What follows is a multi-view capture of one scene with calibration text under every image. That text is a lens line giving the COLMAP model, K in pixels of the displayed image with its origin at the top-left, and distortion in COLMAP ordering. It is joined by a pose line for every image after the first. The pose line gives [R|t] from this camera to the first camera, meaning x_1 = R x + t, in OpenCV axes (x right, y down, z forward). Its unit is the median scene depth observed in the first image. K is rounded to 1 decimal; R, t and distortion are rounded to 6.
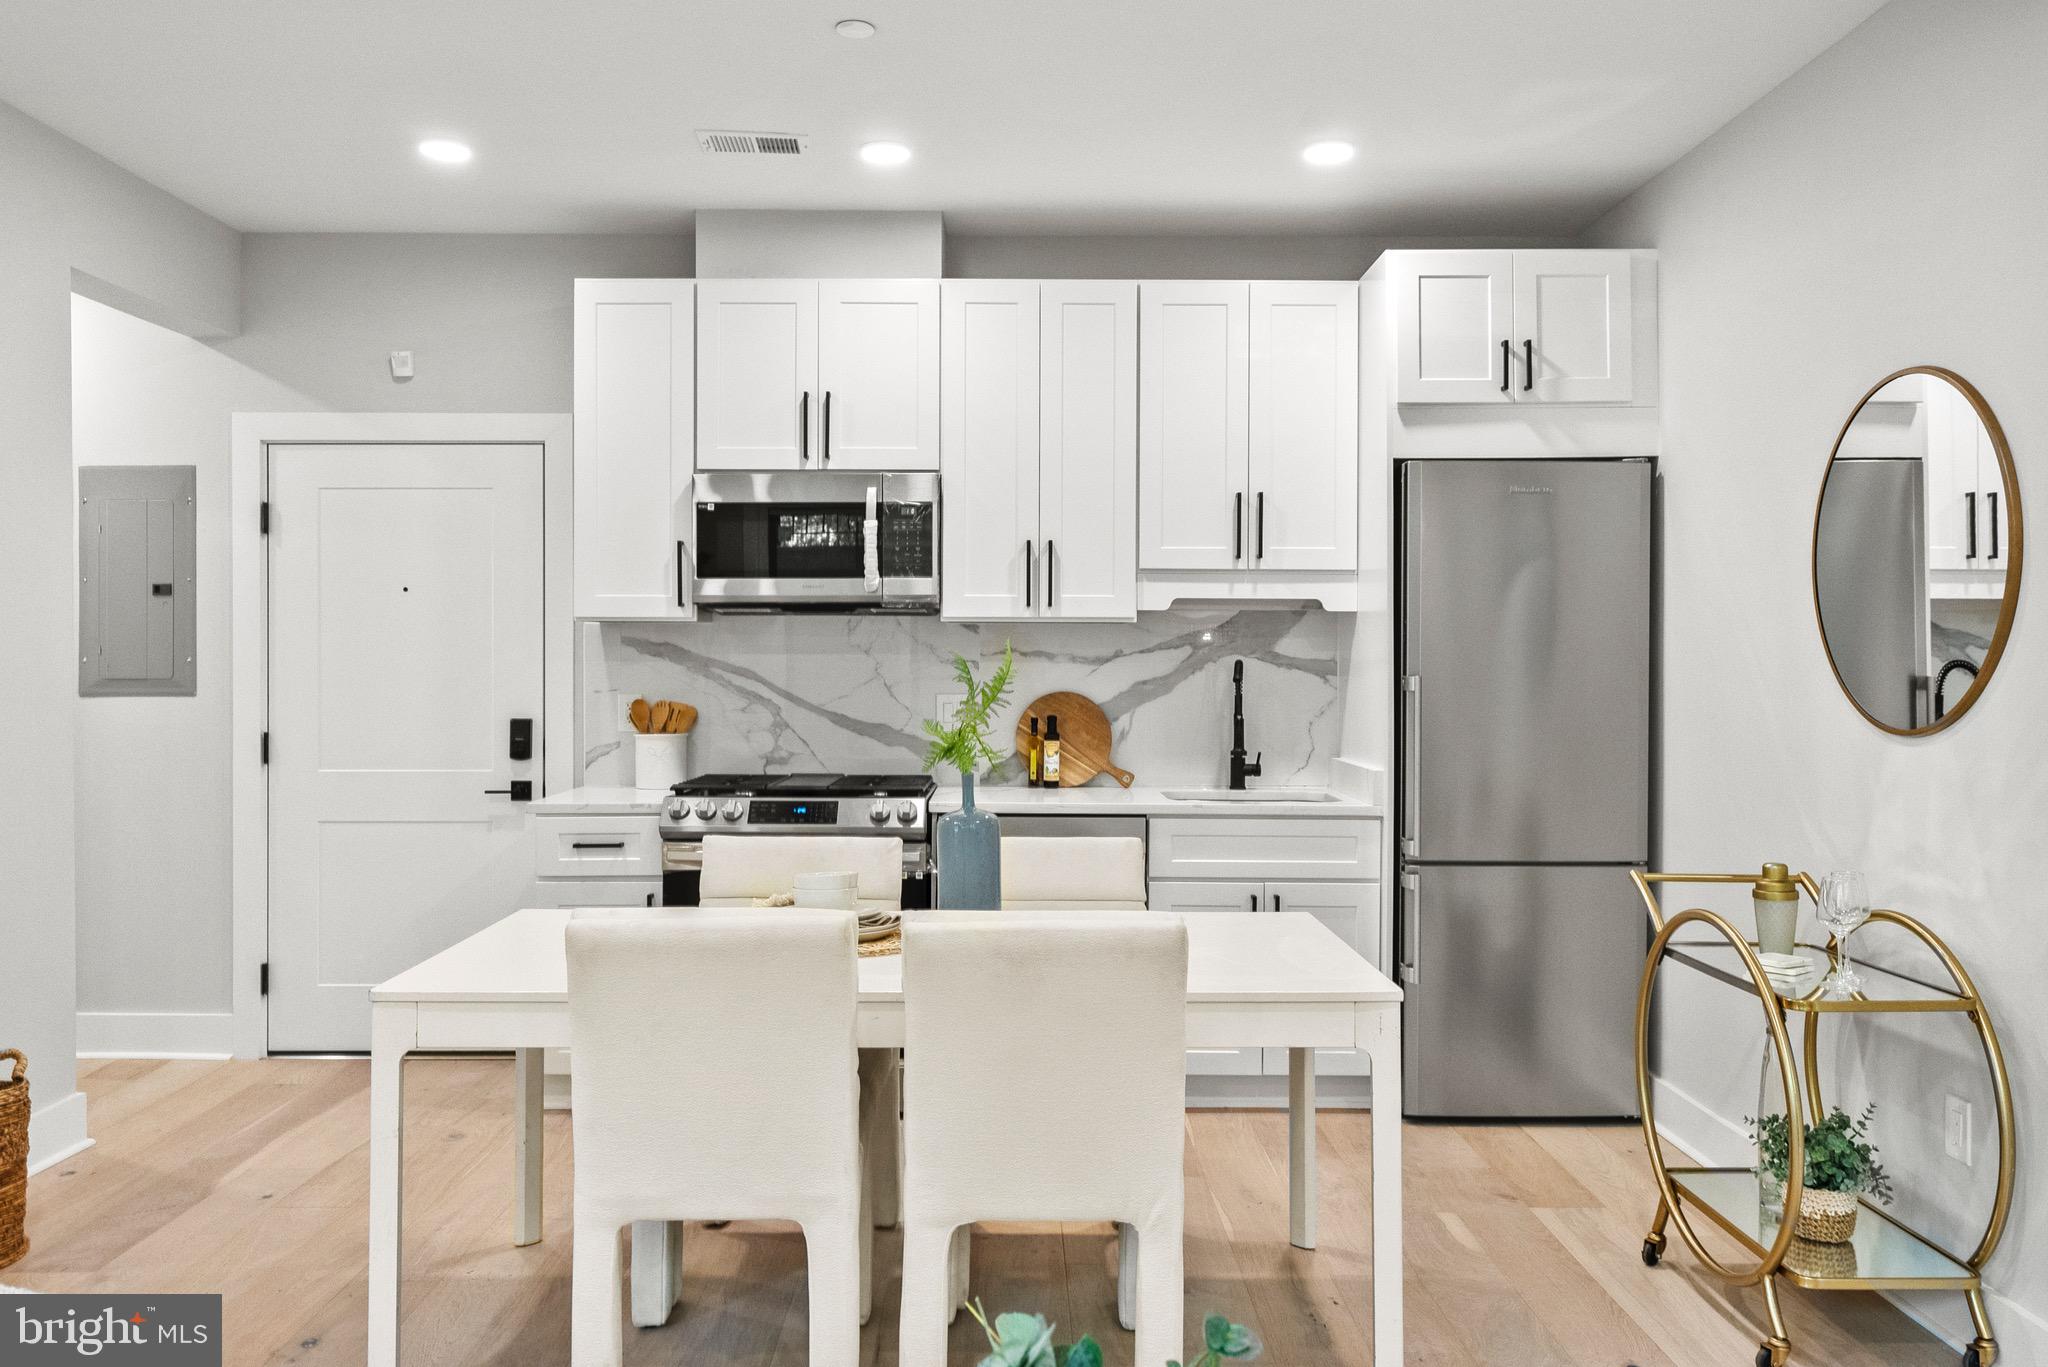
lens RADIAL K [[1638.1, 0, 1013.7], [0, 1638.1, 653.3], [0, 0, 1]] dist [0.003295, 0.007597]
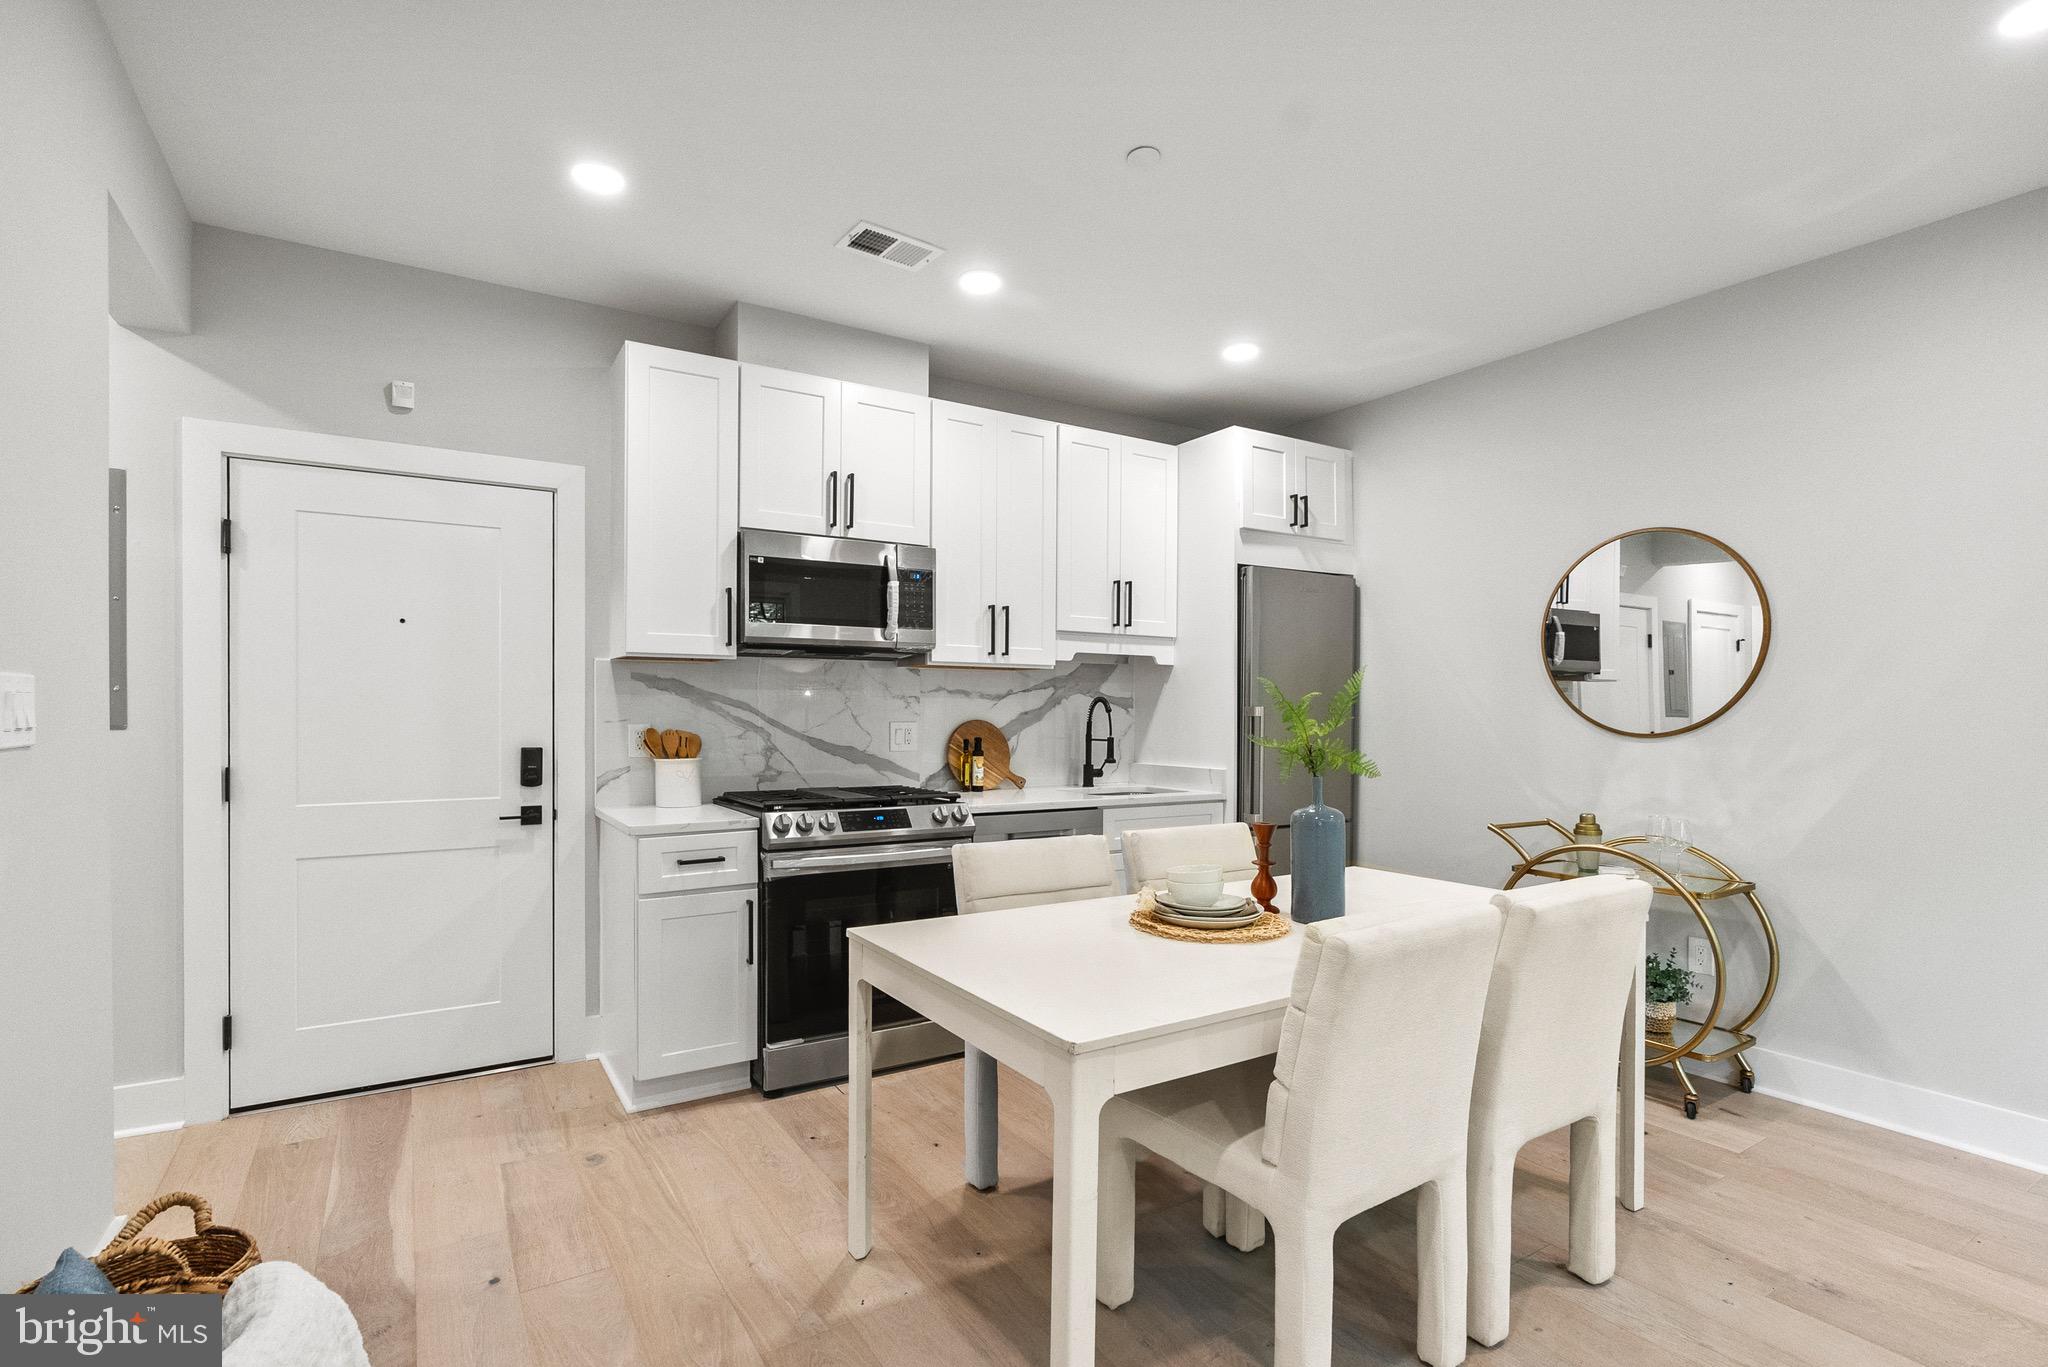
lens RADIAL K [[970.4, 0, 1008.8], [0, 970.4, 712.1], [0, 0, 1]] dist [-0.009253, 0.000323]
pose [[0.849553, -0.000373, 0.527504, -0.391772], [-0.002310, 0.999988, 0.004429, 0.014090], [-0.527499, -0.004981, 0.849541, 0.322338]]
